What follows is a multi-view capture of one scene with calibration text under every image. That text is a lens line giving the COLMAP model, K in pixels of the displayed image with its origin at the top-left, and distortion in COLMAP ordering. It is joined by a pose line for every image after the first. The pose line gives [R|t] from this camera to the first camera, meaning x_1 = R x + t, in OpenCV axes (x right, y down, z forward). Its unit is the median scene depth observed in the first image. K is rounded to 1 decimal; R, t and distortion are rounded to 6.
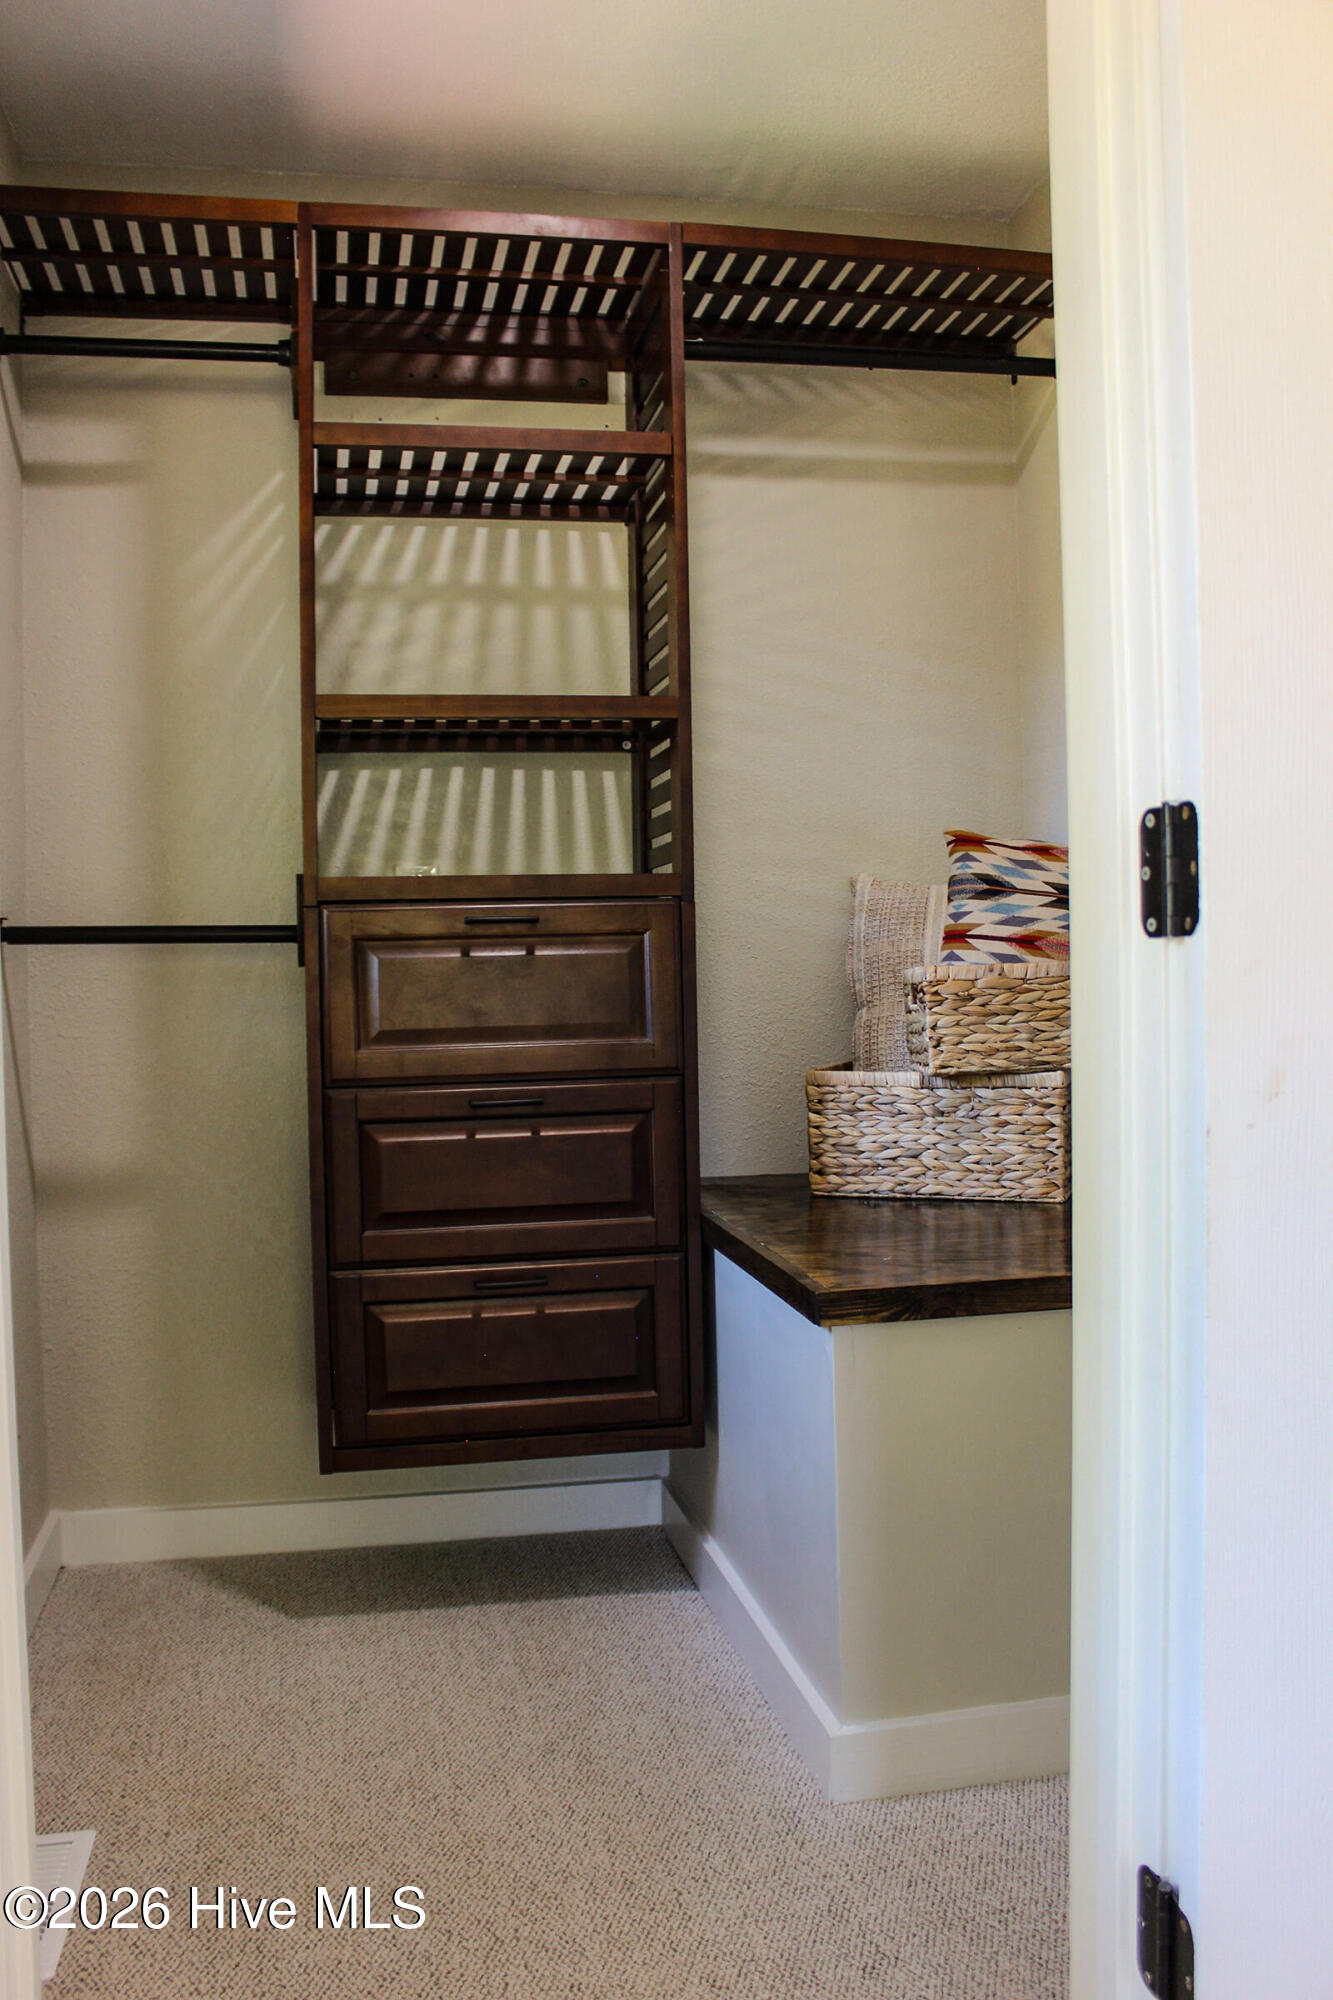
lens RADIAL K [[1680.1, 0, 661.1], [0, 1680.1, 995.5], [0, 0, 1]] dist [-0.155609, 0.136464]
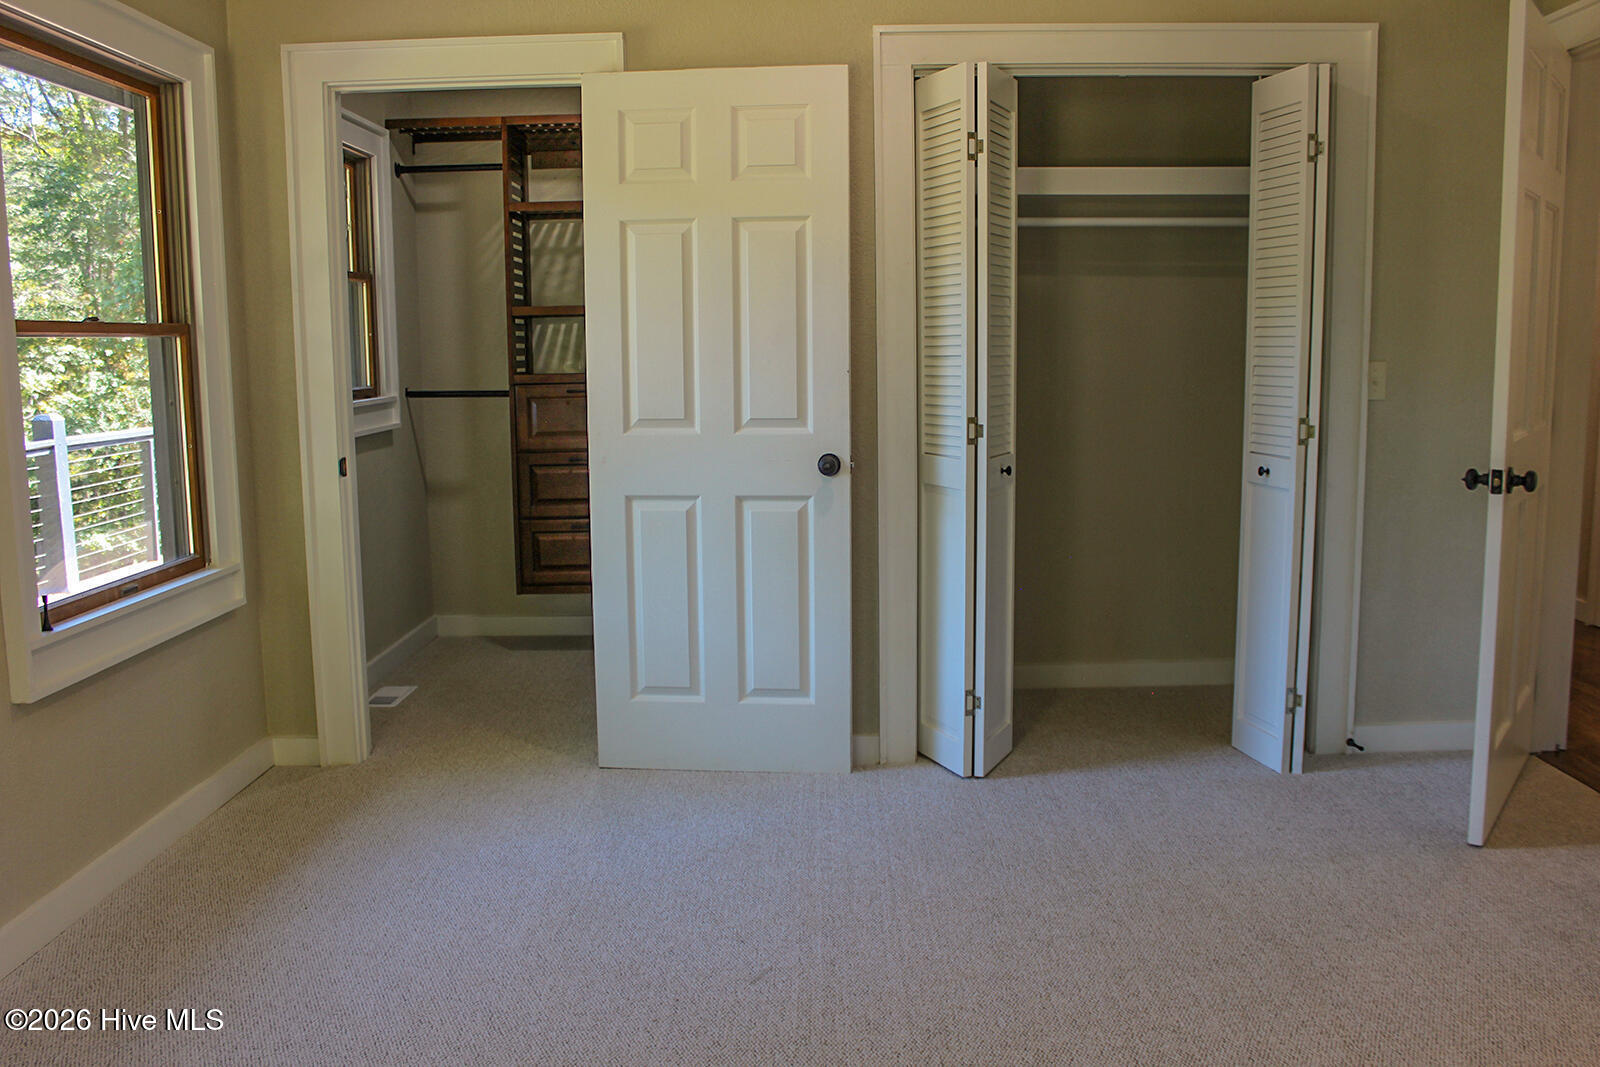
lens RADIAL K [[1408.2, 0, 801.9], [0, 1408.2, 535.0], [0, 0, 1]] dist [-0.120026, 0.053063]
pose [[0.977255, 0.035133, -0.209136, 0.661872], [-0.009238, 0.992298, 0.123531, -0.088667], [0.211865, -0.118789, 0.970053, -1.021759]]
